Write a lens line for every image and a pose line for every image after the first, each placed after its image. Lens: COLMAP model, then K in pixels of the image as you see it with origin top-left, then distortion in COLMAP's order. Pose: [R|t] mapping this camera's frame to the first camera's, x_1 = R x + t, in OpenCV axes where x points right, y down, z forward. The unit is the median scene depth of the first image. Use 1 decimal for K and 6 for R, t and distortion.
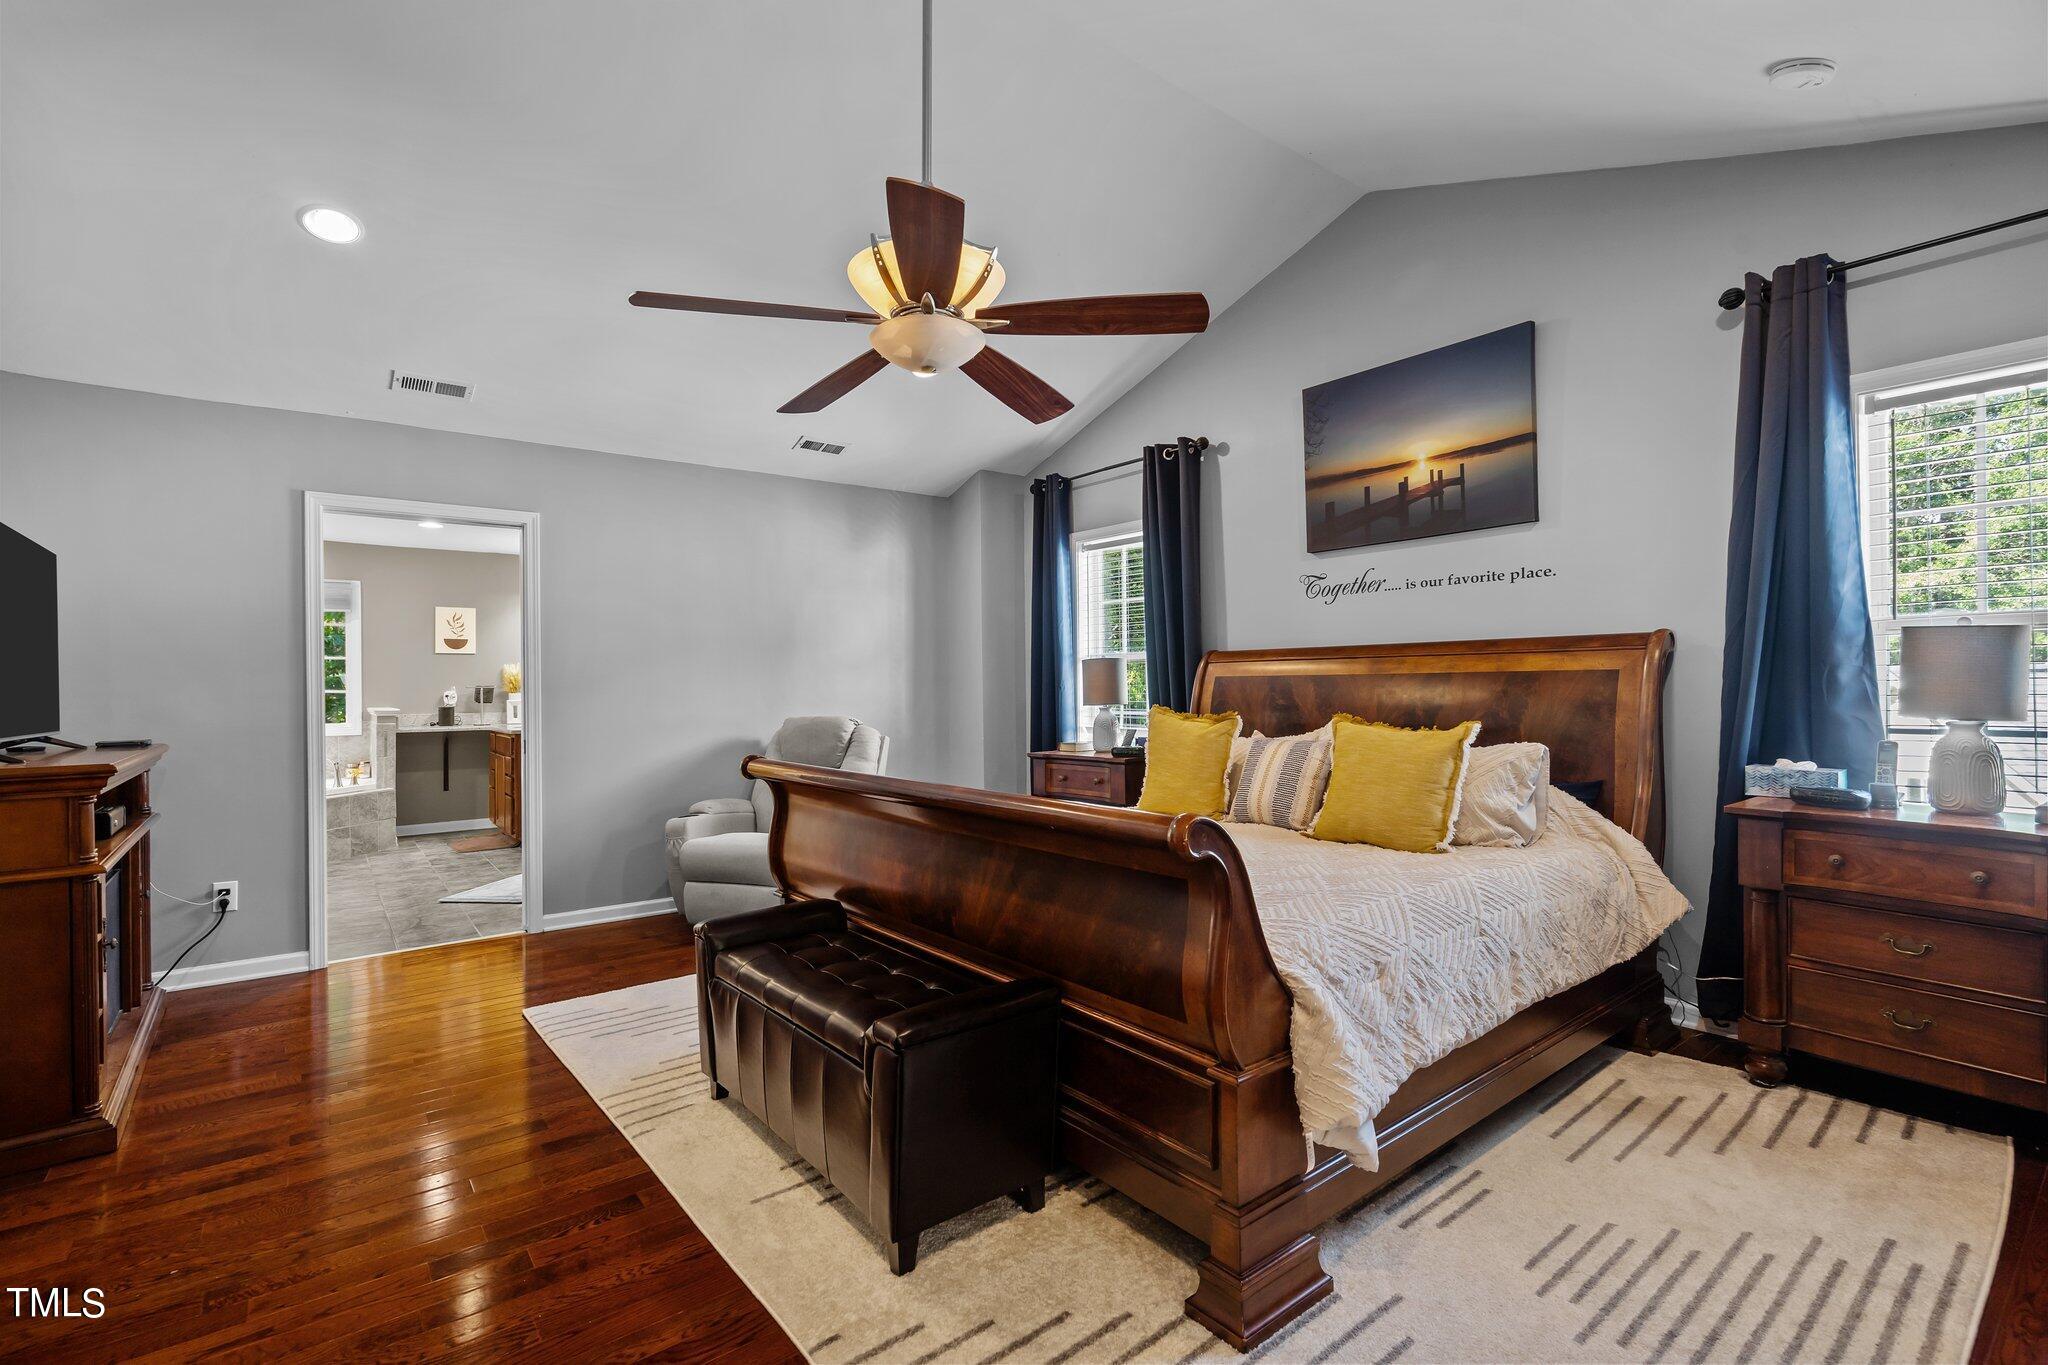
lens RADIAL K [[921.6, 0, 1024.1], [0, 921.6, 690.7], [0, 0, 1]] dist [-0.002827, 0.000873]
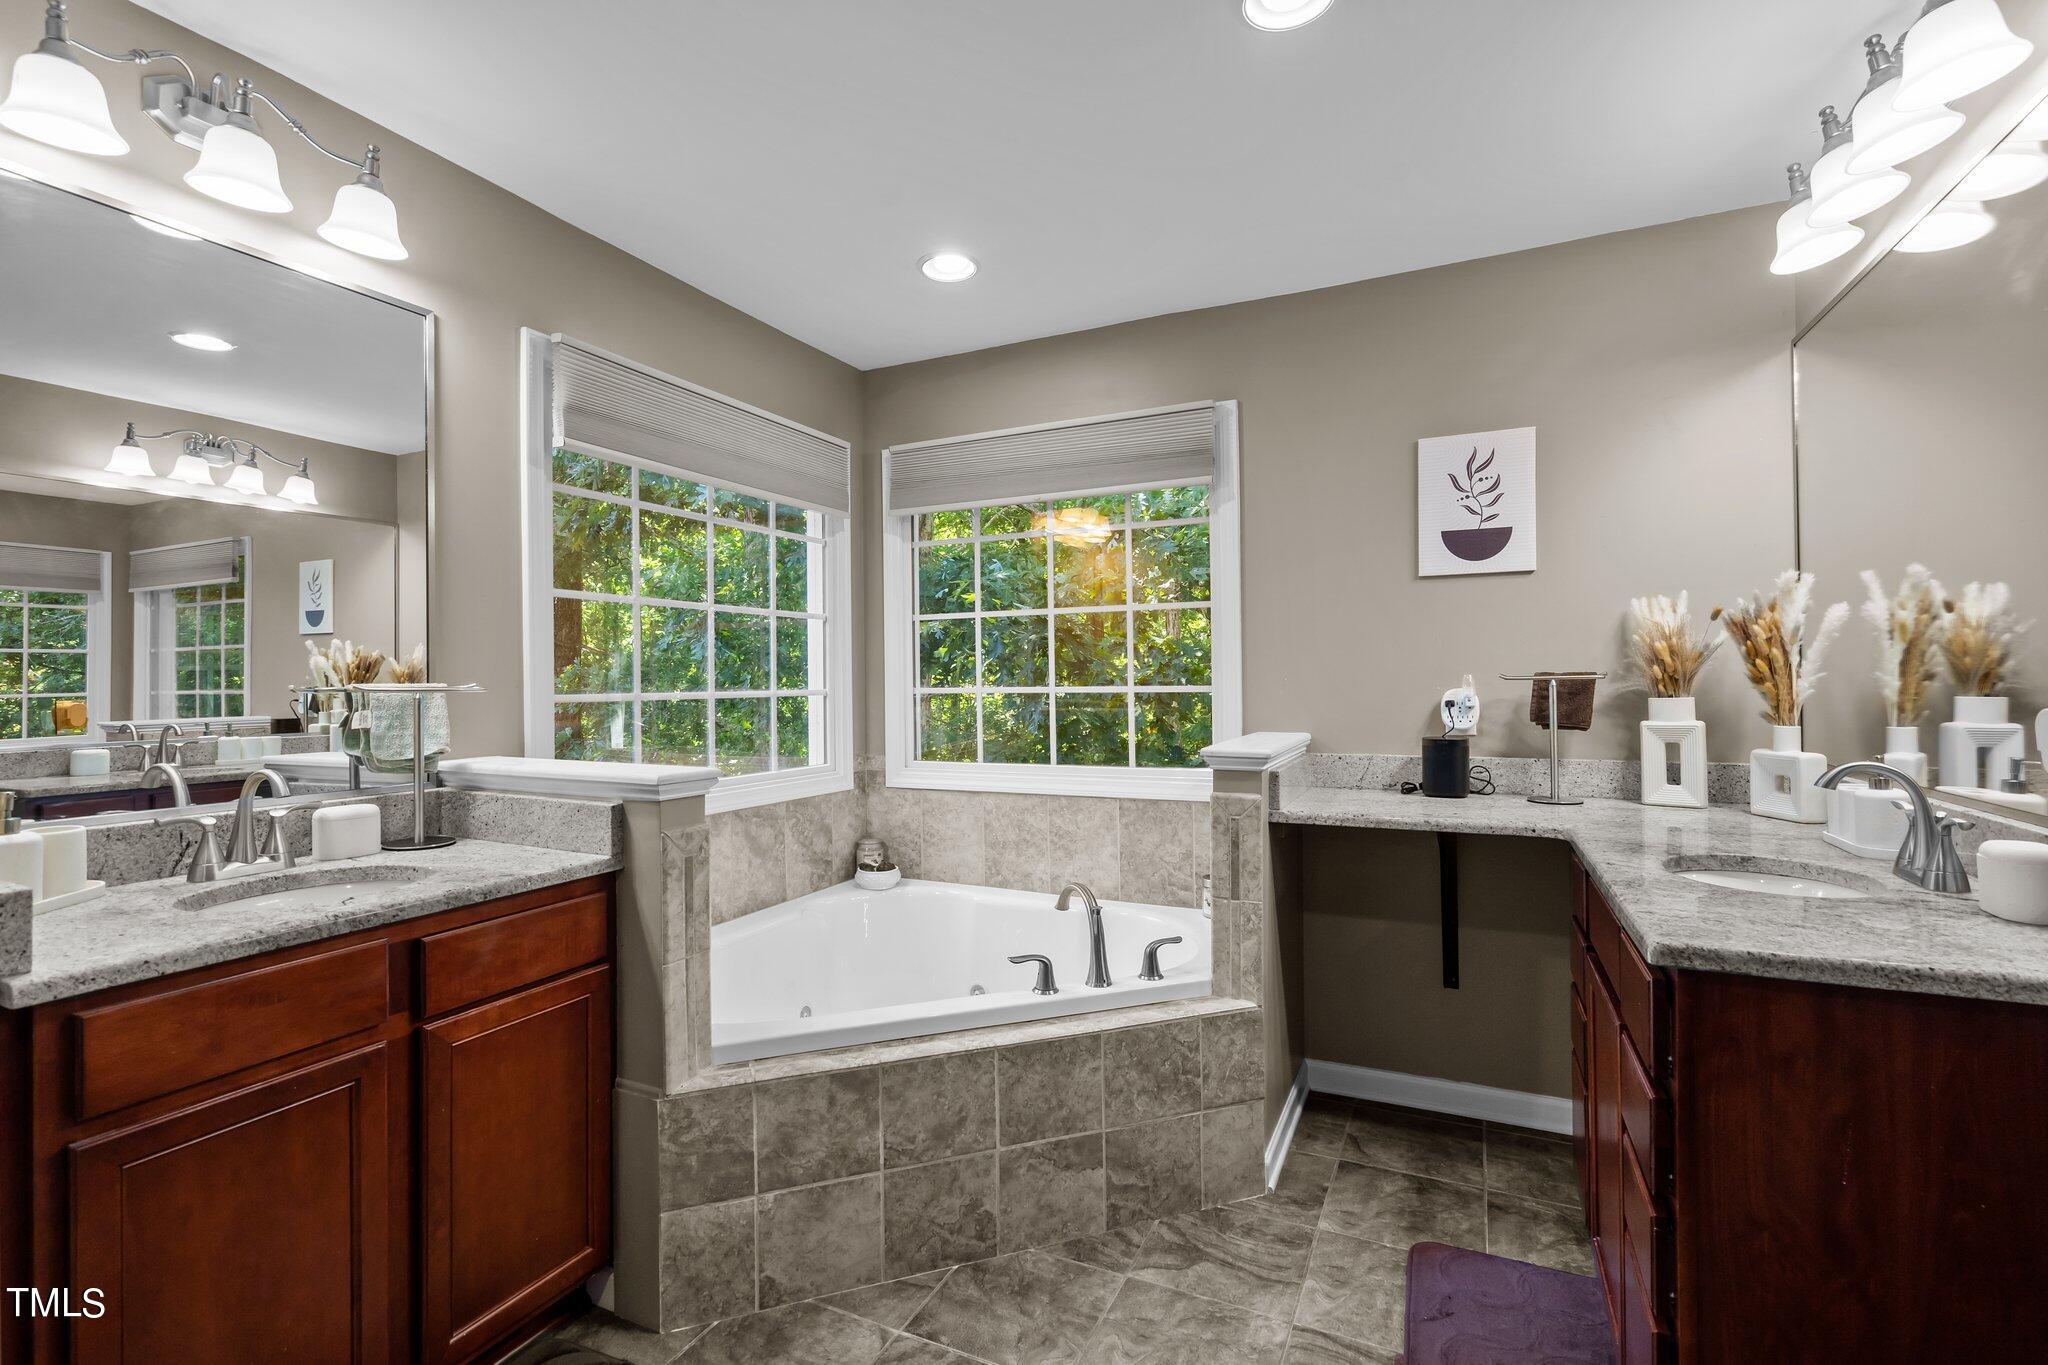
lens RADIAL K [[921.6, 0, 1016.0], [0, 921.6, 676.8], [0, 0, 1]] dist [-0.002827, 0.000873]
pose [[0.432265, -0.003329, -0.901740, -0.395664], [0.007357, 0.999973, -0.000165, -0.004896], [0.901716, -0.006562, 0.432278, 0.714824]]
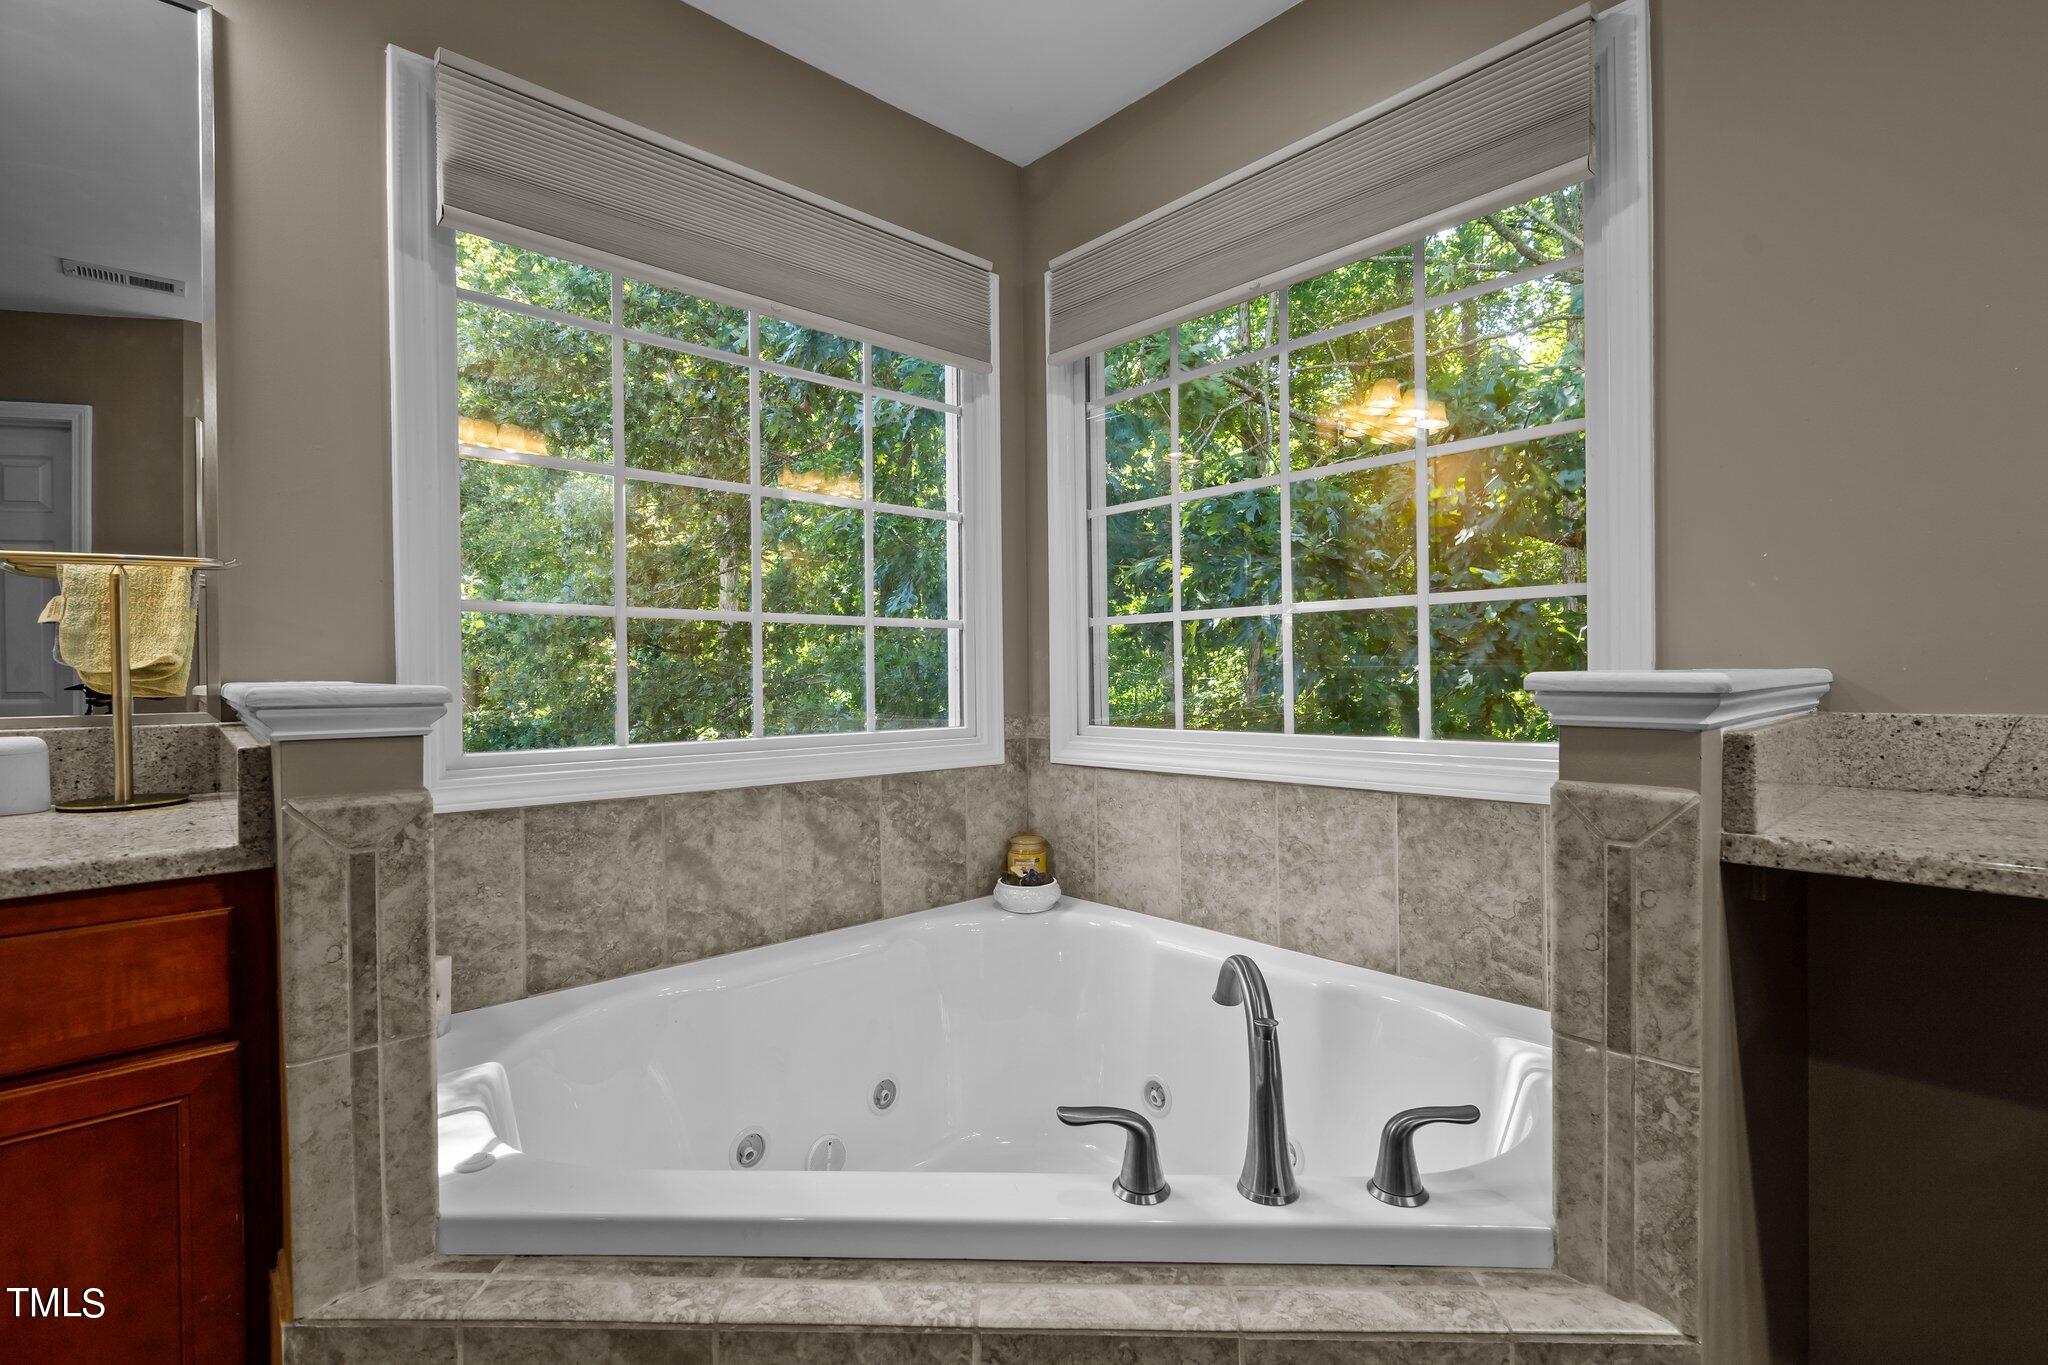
lens RADIAL K [[921.6, 0, 1027.8], [0, 921.6, 682.8], [0, 0, 1]] dist [-0.002827, 0.000873]
pose [[0.073910, 0.010289, -0.997212, -0.504379], [0.009029, 0.999899, 0.010986, 0.014985], [0.997224, -0.009816, 0.073810, 0.807861]]
